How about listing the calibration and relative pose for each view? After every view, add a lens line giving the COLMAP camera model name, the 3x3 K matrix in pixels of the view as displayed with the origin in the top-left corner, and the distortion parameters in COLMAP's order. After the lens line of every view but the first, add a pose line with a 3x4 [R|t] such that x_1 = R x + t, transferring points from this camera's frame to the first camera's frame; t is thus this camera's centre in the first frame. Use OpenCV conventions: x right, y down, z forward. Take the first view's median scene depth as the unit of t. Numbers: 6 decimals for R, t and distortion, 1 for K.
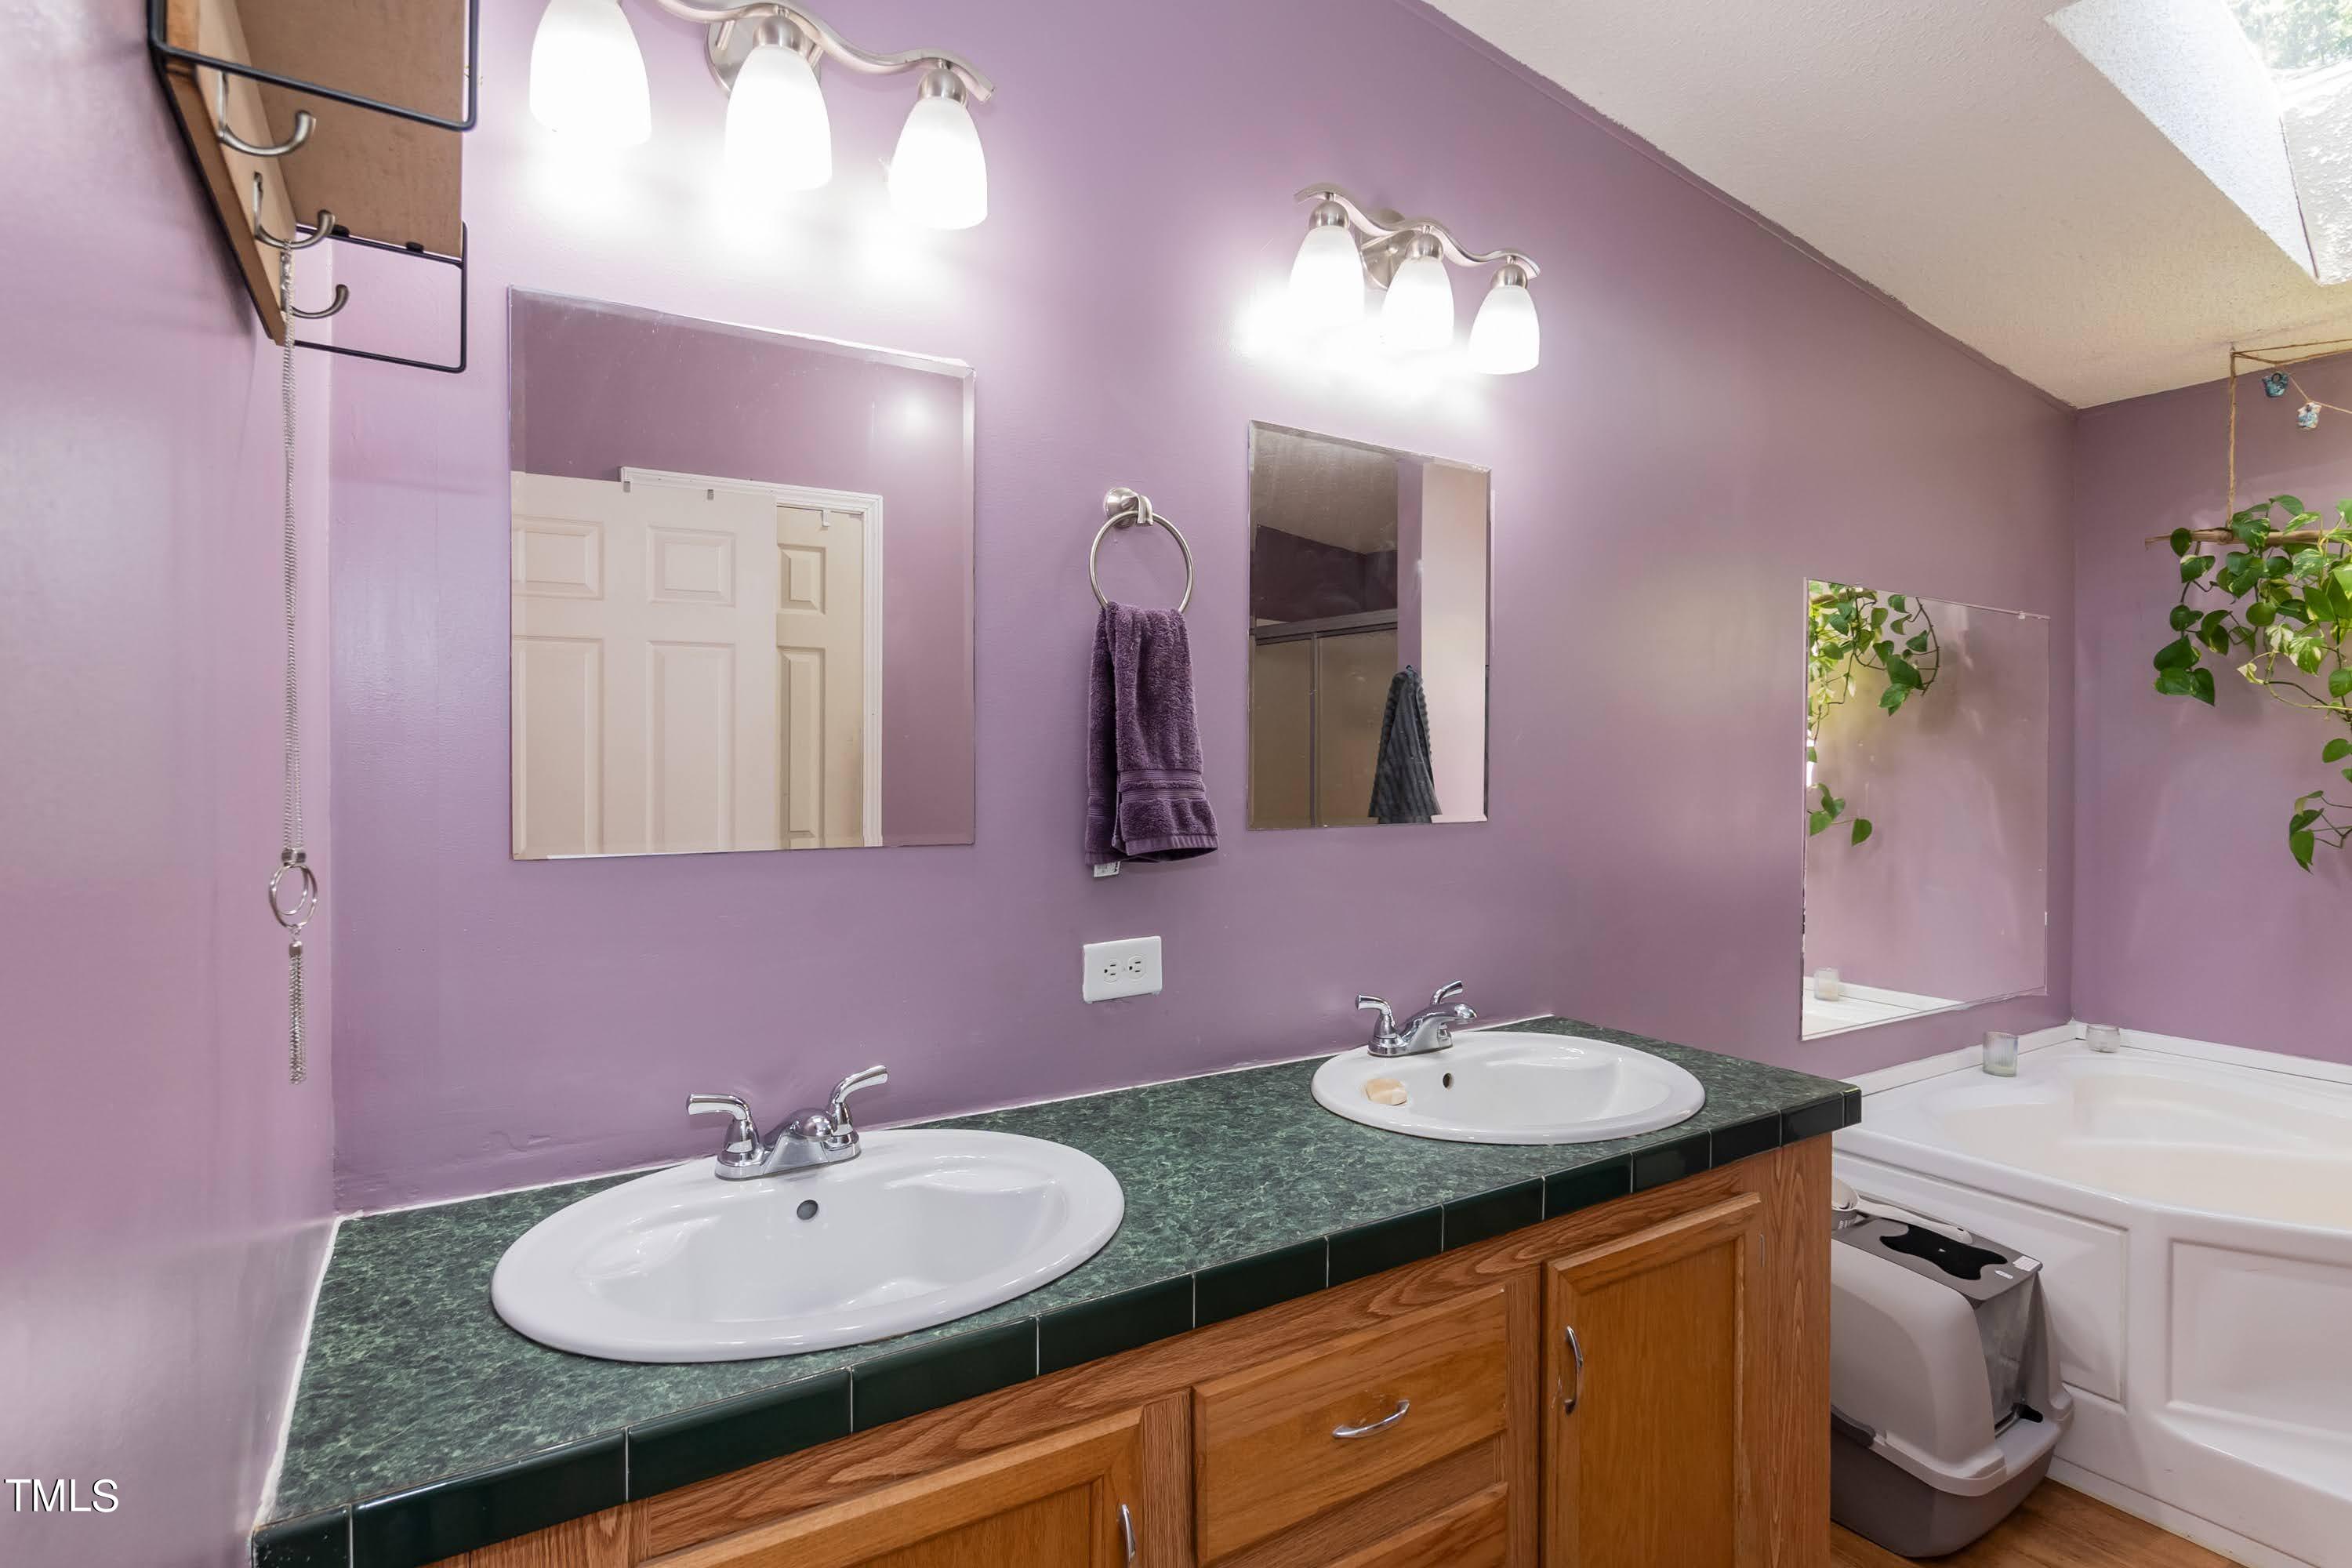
lens RADIAL K [[1252.2, 0, 992.5], [0, 1252.2, 776.2], [0, 0, 1]] dist [0.010725, 0.001441]
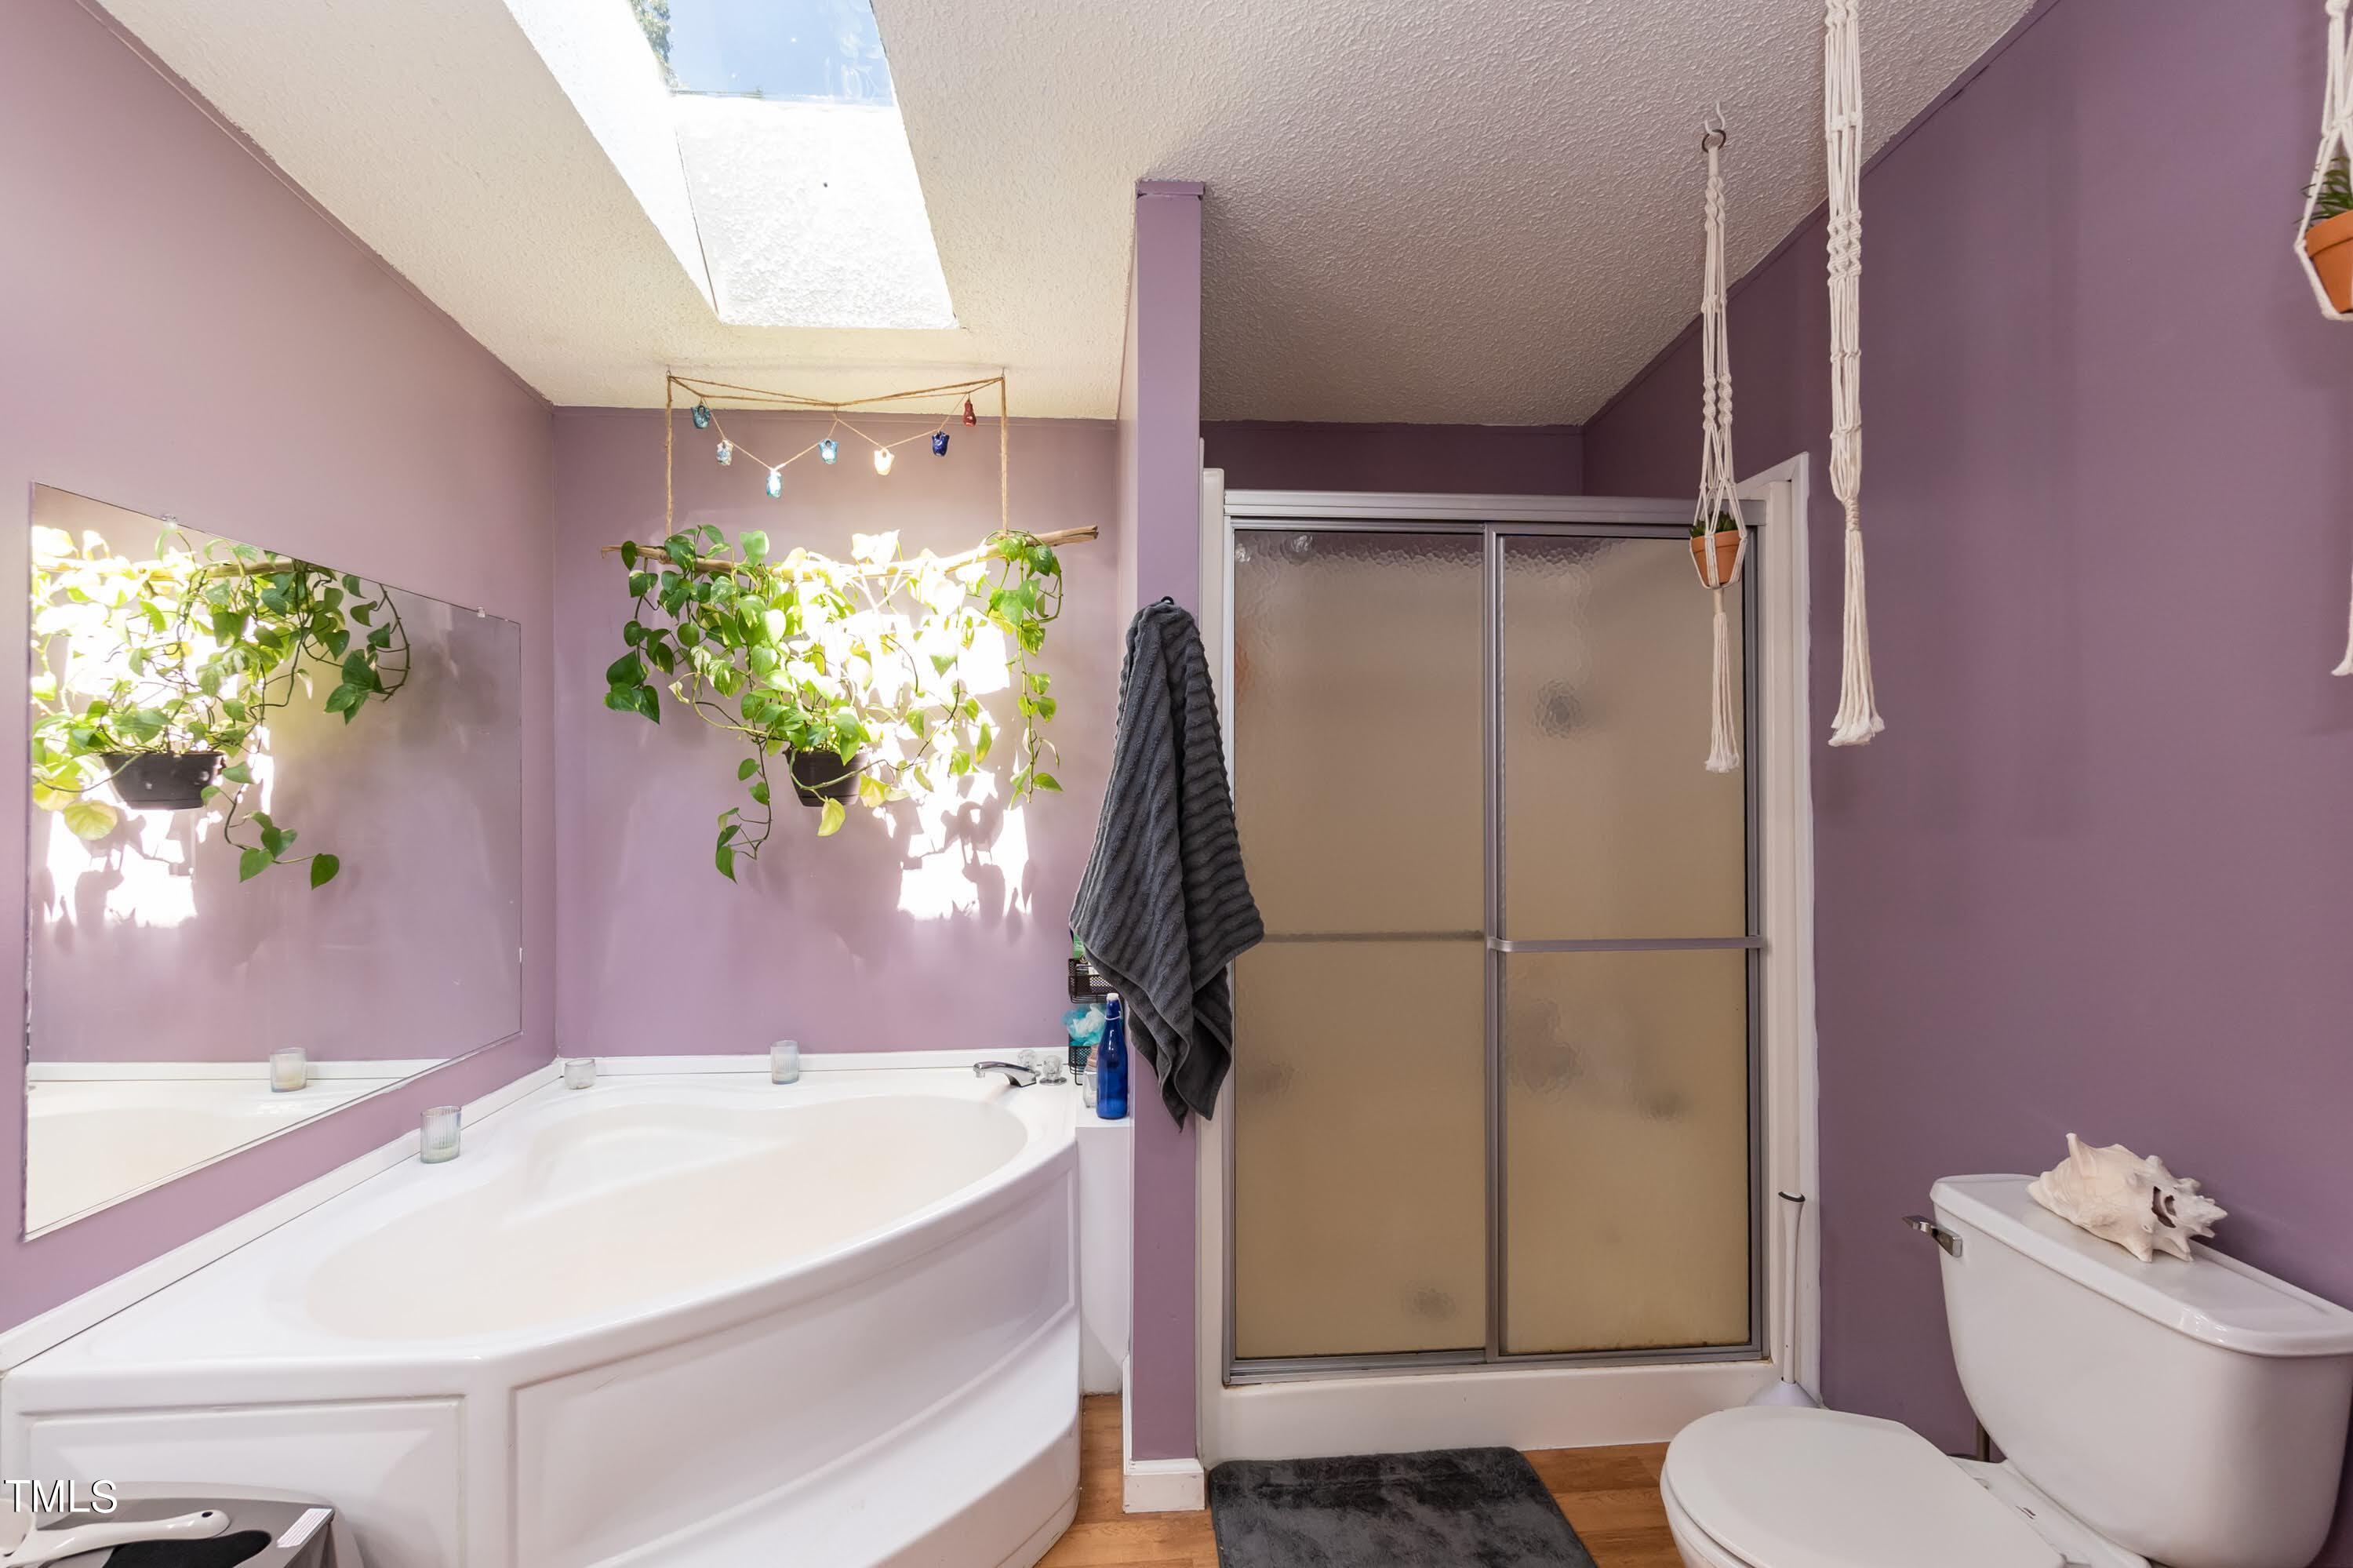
lens RADIAL K [[1020.4, 0, 1178.8], [0, 1020.4, 782.8], [0, 0, 1]] dist [-0.006448, -0.000602]
pose [[0.467816, -0.004033, 0.883816, 0.443682], [0.015189, 0.999879, -0.003477, -0.000380], [-0.883695, 0.015051, 0.467821, 0.262154]]
